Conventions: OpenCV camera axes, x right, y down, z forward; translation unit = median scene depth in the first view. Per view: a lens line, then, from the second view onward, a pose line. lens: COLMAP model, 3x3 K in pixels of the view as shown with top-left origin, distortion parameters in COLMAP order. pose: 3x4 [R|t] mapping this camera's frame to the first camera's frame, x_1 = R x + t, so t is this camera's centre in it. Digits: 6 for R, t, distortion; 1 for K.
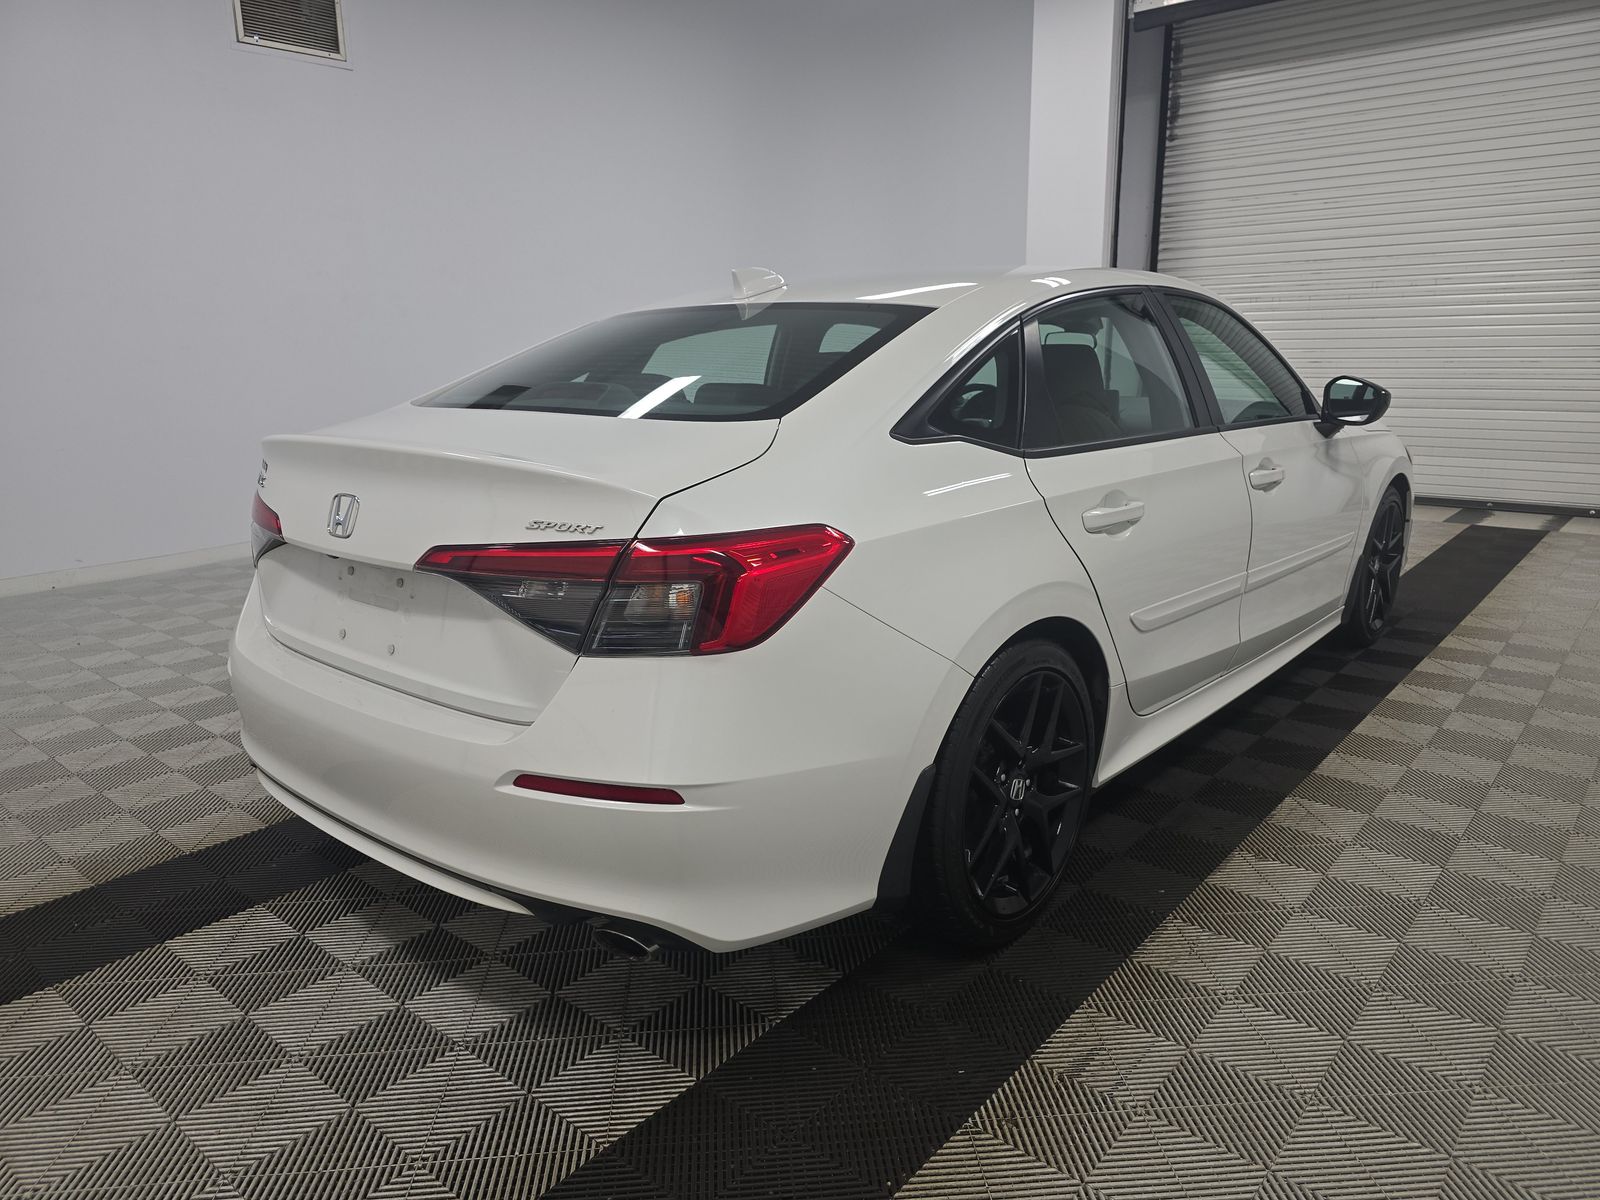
lens RADIAL K [[1067.3, 0, 800.0], [0, 1067.3, 600.0], [0, 0, 1]] dist [0.004104, 0.000726]
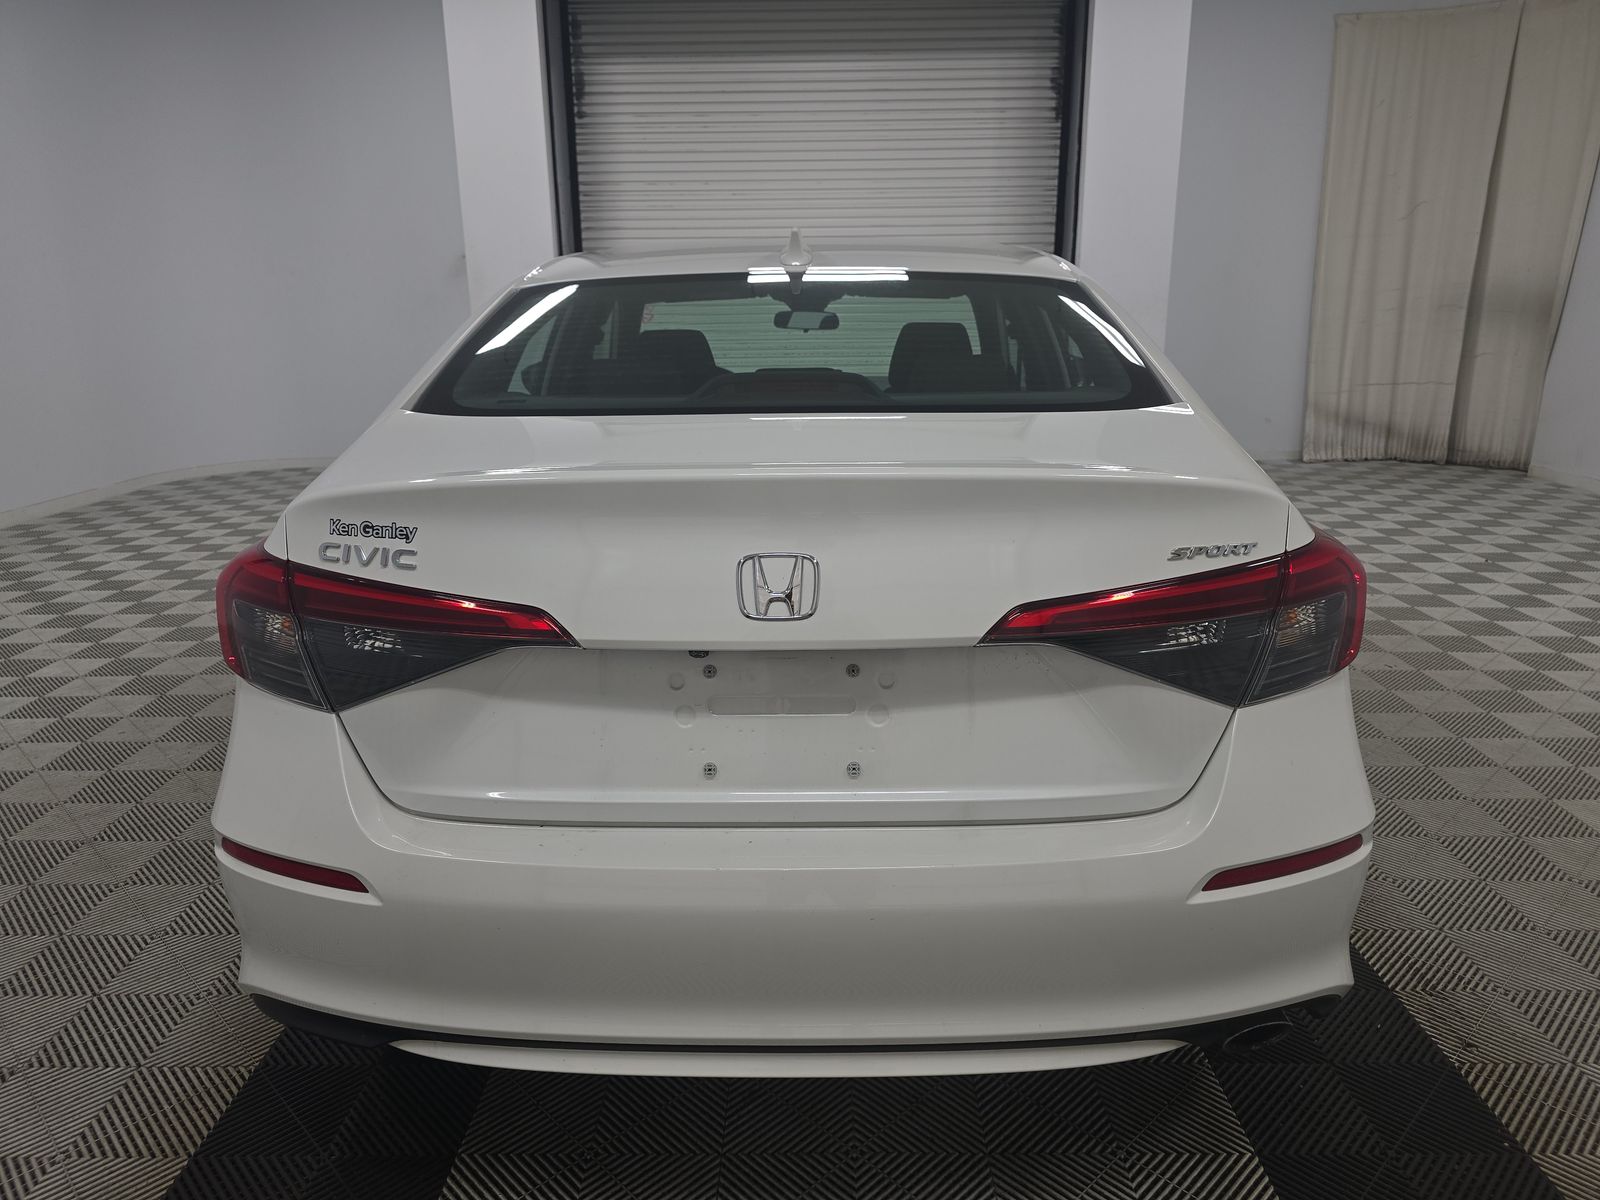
lens RADIAL K [[1094.2, 0, 795.8], [0, 1094.2, 594.5], [0, 0, 1]] dist [0.004118, -0.006150]
pose [[0.774371, -0.147955, 0.615190, -0.187461], [0.144127, 0.987963, 0.056189, -0.024717], [-0.616098, 0.045154, 0.786374, 0.107169]]
